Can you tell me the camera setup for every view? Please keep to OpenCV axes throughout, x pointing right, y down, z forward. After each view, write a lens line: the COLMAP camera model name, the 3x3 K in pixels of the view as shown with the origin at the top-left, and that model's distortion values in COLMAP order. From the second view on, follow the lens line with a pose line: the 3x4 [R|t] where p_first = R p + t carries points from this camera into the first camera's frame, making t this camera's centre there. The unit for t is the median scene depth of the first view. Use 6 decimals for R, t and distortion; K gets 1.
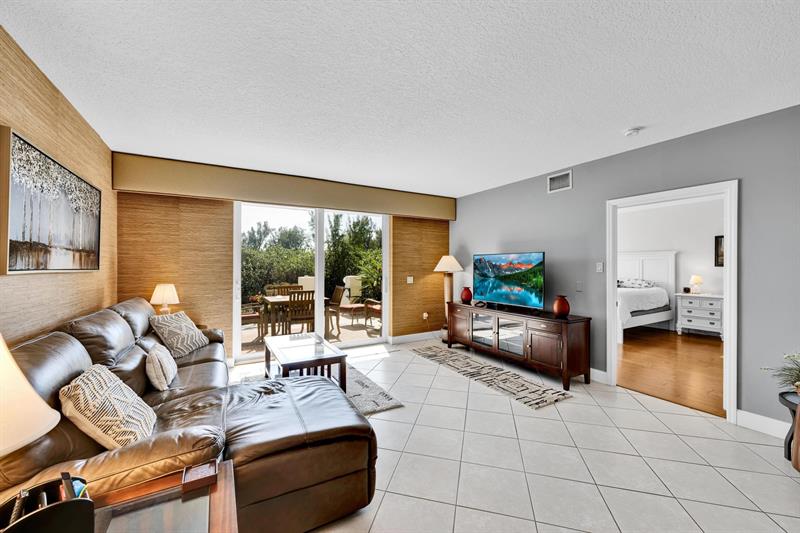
lens RADIAL K [[314.6, 0, 397.4], [0, 314.6, 268.9], [0, 0, 1]] dist [-0.002018, -0.000191]
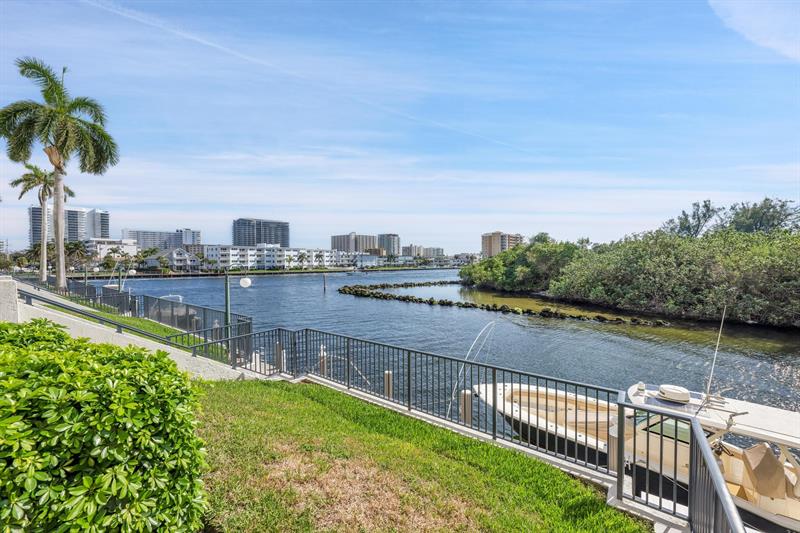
lens RADIAL K [[319.5, 0, 400.3], [0, 319.5, 264.8], [0, 0, 1]] dist [0.001459, 0.000536]
pose [[0.395103, 0.007994, -0.918602, -0.594675], [-0.006745, 0.999960, 0.005801, -0.002996], [0.918612, 0.003904, 0.395142, 1.861087]]
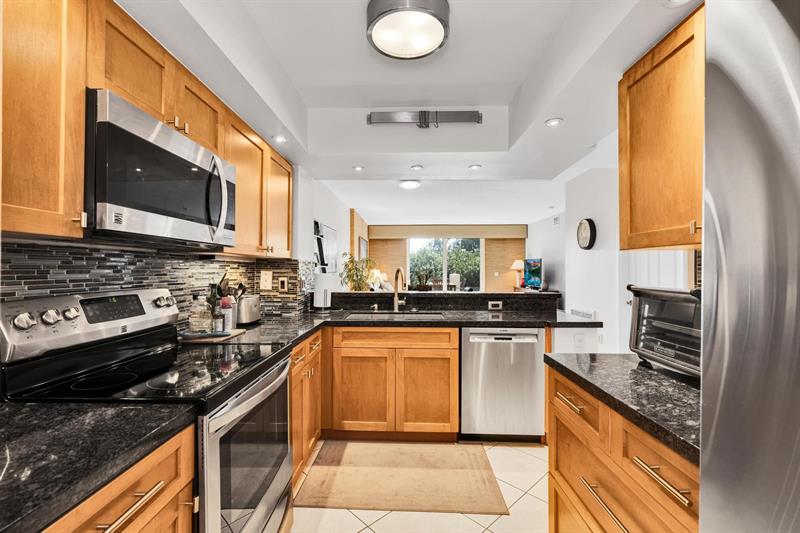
lens RADIAL K [[368.2, 0, 398.6], [0, 368.2, 267.4], [0, 0, 1]] dist [-0.007976, -0.000705]
pose [[0.857593, -0.002270, -0.514324, 0.729722], [-0.004344, 0.999923, -0.011657, 0.027926], [0.514311, 0.012231, 0.857517, -1.201525]]
